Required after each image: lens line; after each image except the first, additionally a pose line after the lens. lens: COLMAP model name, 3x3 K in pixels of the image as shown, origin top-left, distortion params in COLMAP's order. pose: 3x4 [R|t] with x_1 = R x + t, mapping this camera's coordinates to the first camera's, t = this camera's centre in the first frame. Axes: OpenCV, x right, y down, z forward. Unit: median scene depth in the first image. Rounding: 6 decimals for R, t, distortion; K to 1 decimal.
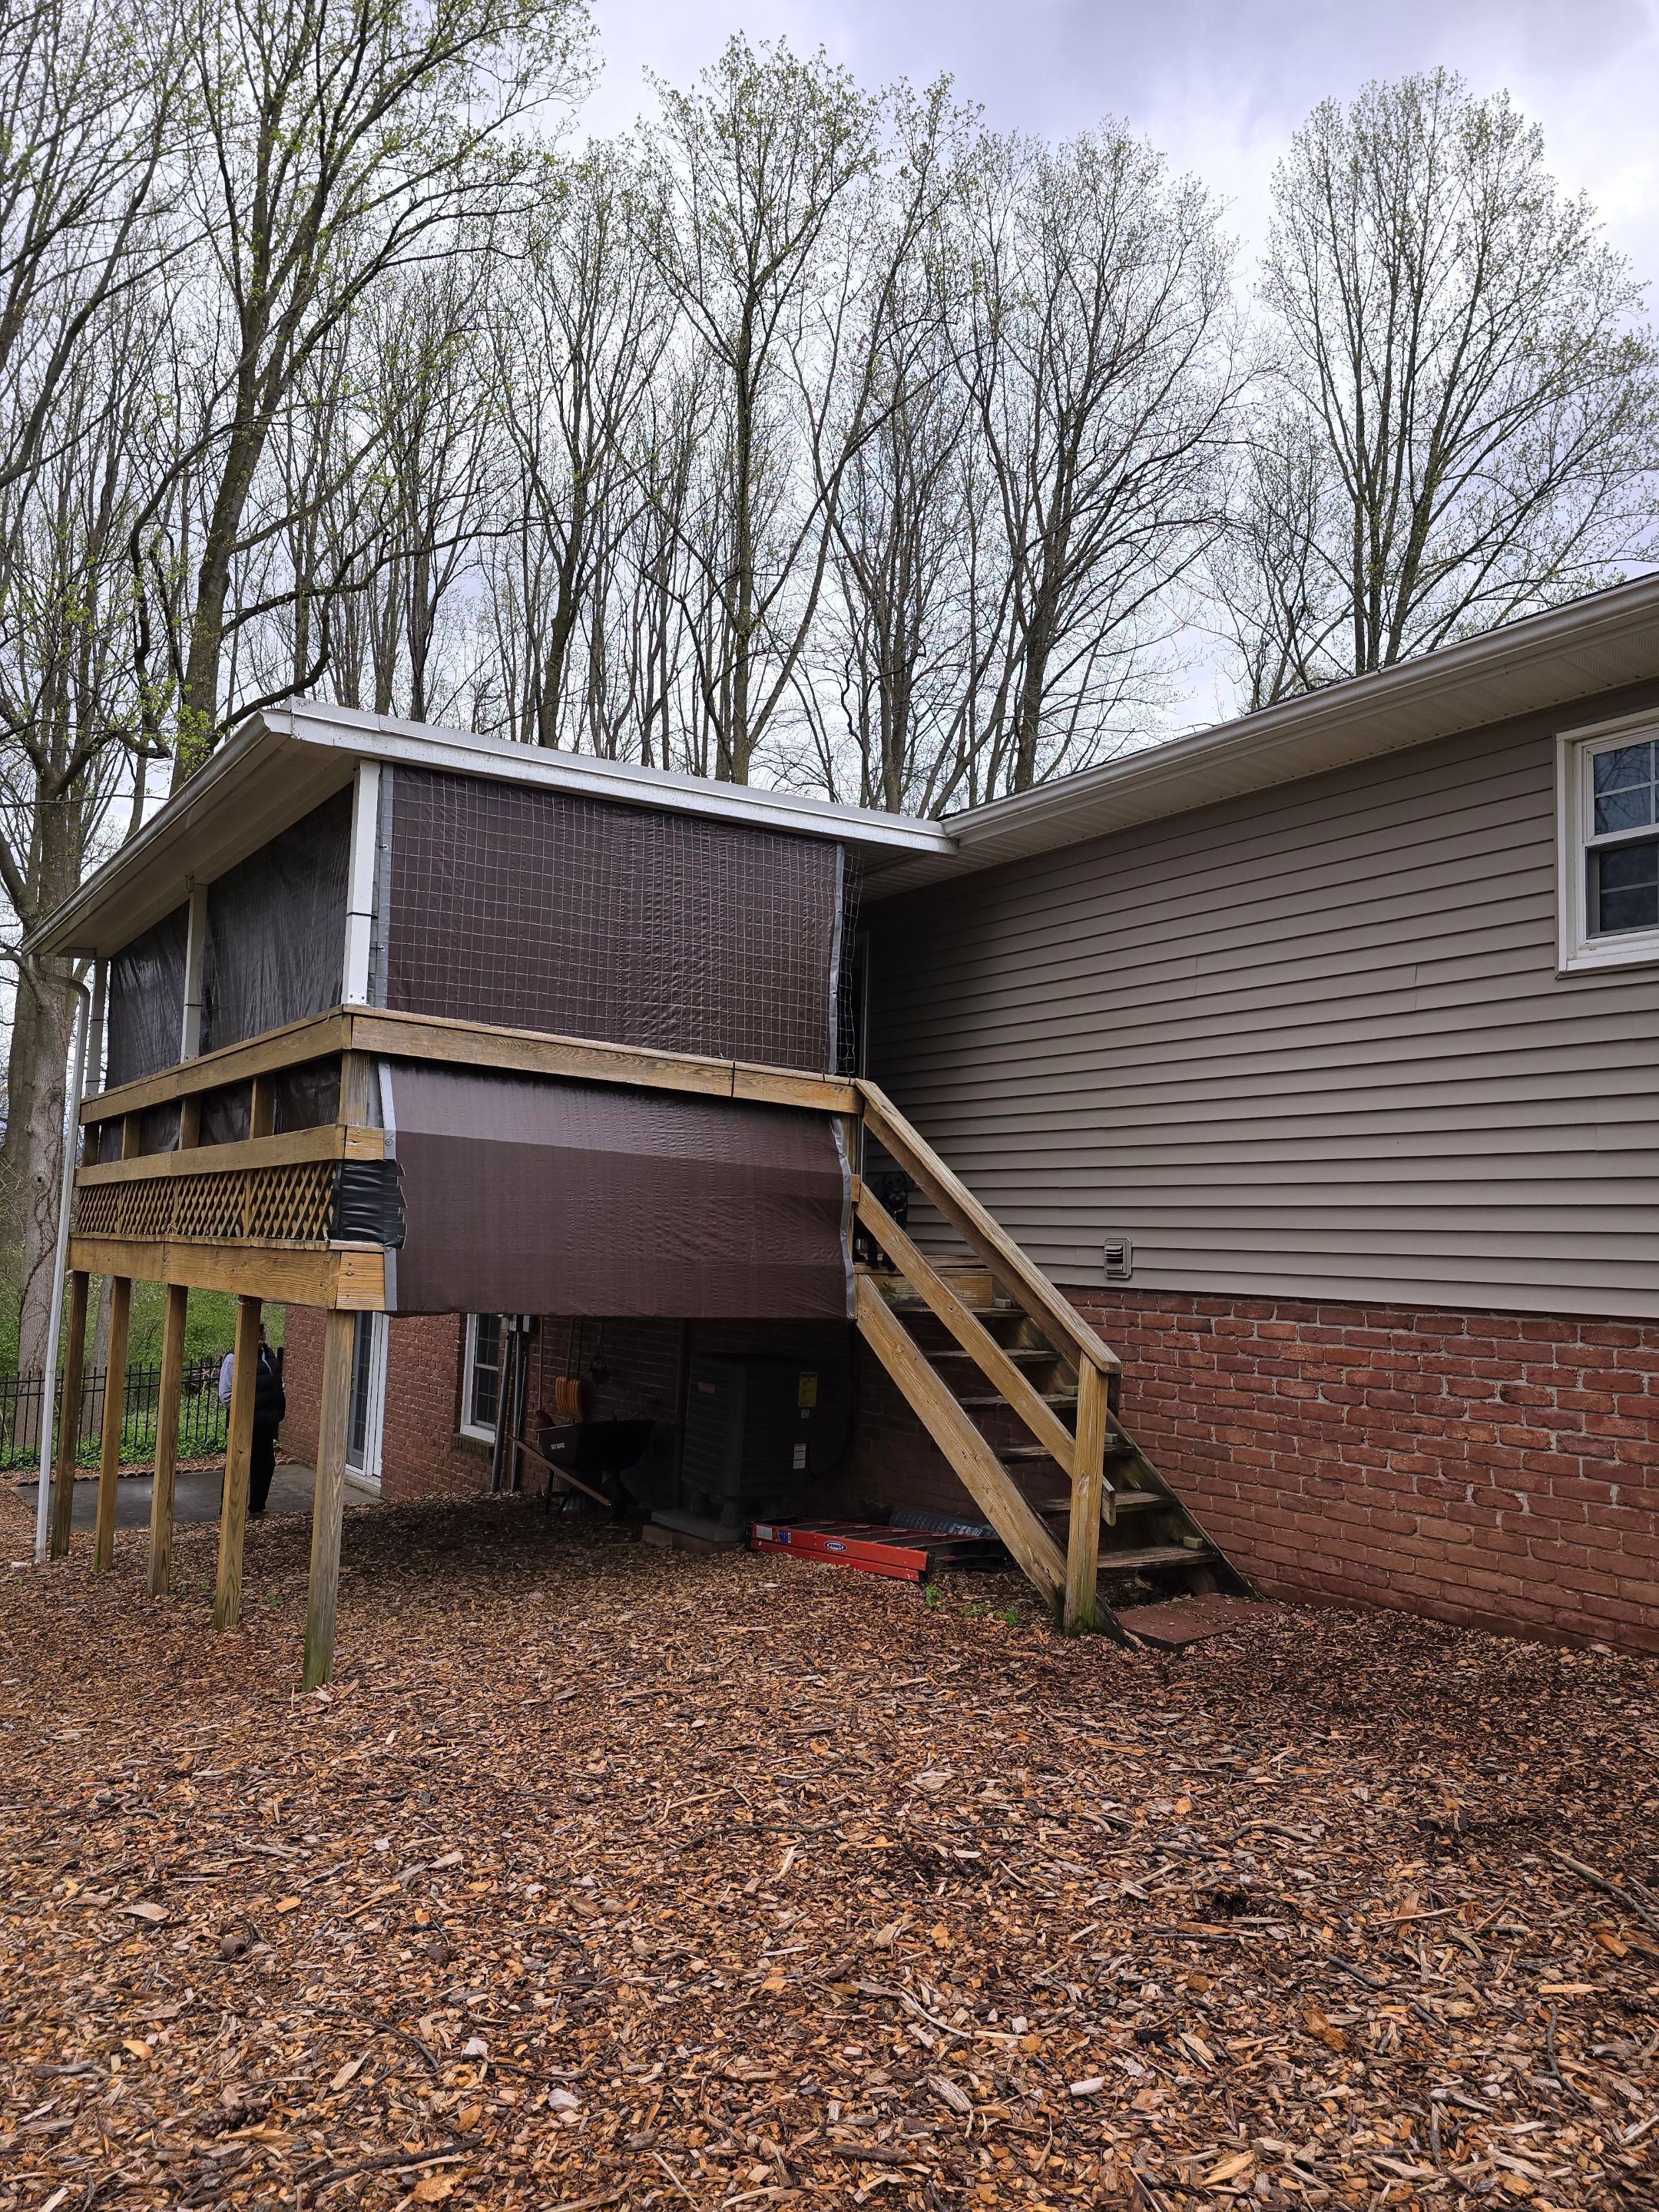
lens RADIAL K [[1515.4, 0, 833.0], [0, 1515.4, 1099.7], [0, 0, 1]] dist [0.033885, -0.008549]
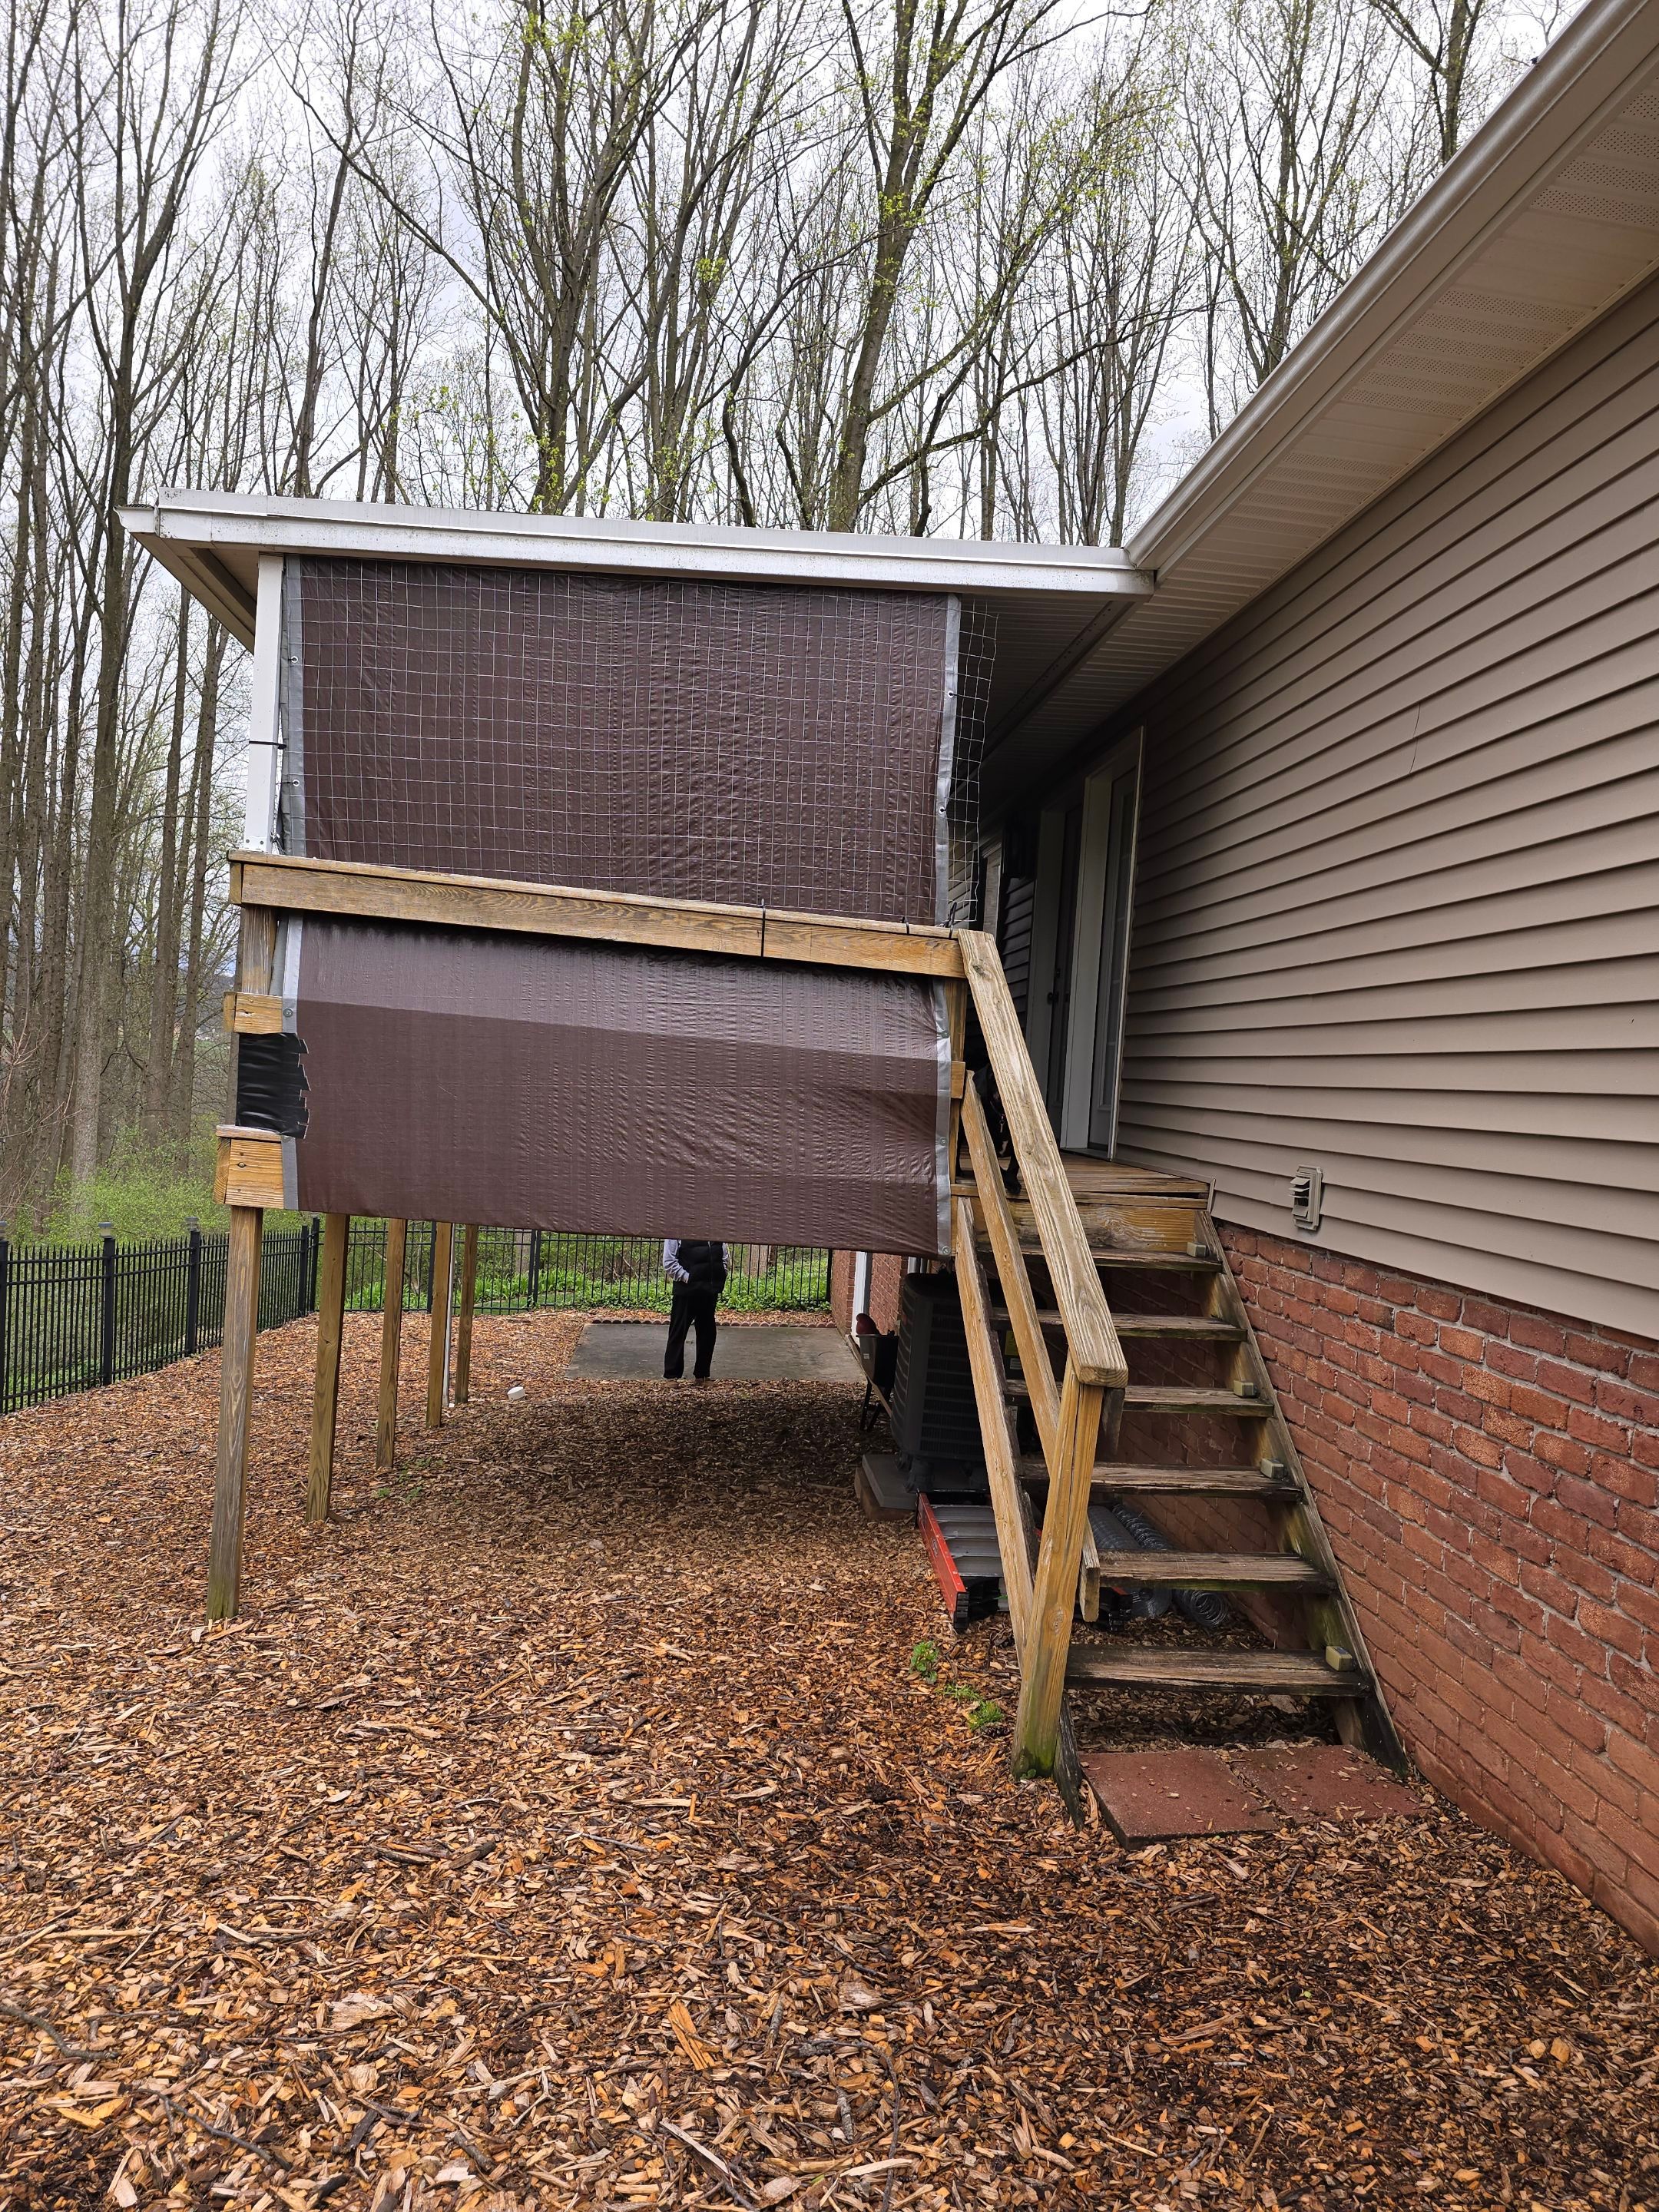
lens RADIAL K [[1515.4, 0, 825.9], [0, 1515.4, 1113.2], [0, 0, 1]] dist [0.033885, -0.008549]
pose [[0.869692, 0.035514, -0.492315, 0.356528], [0.010302, 0.995885, 0.090038, 0.009061], [0.493486, -0.083377, 0.865748, 0.373839]]
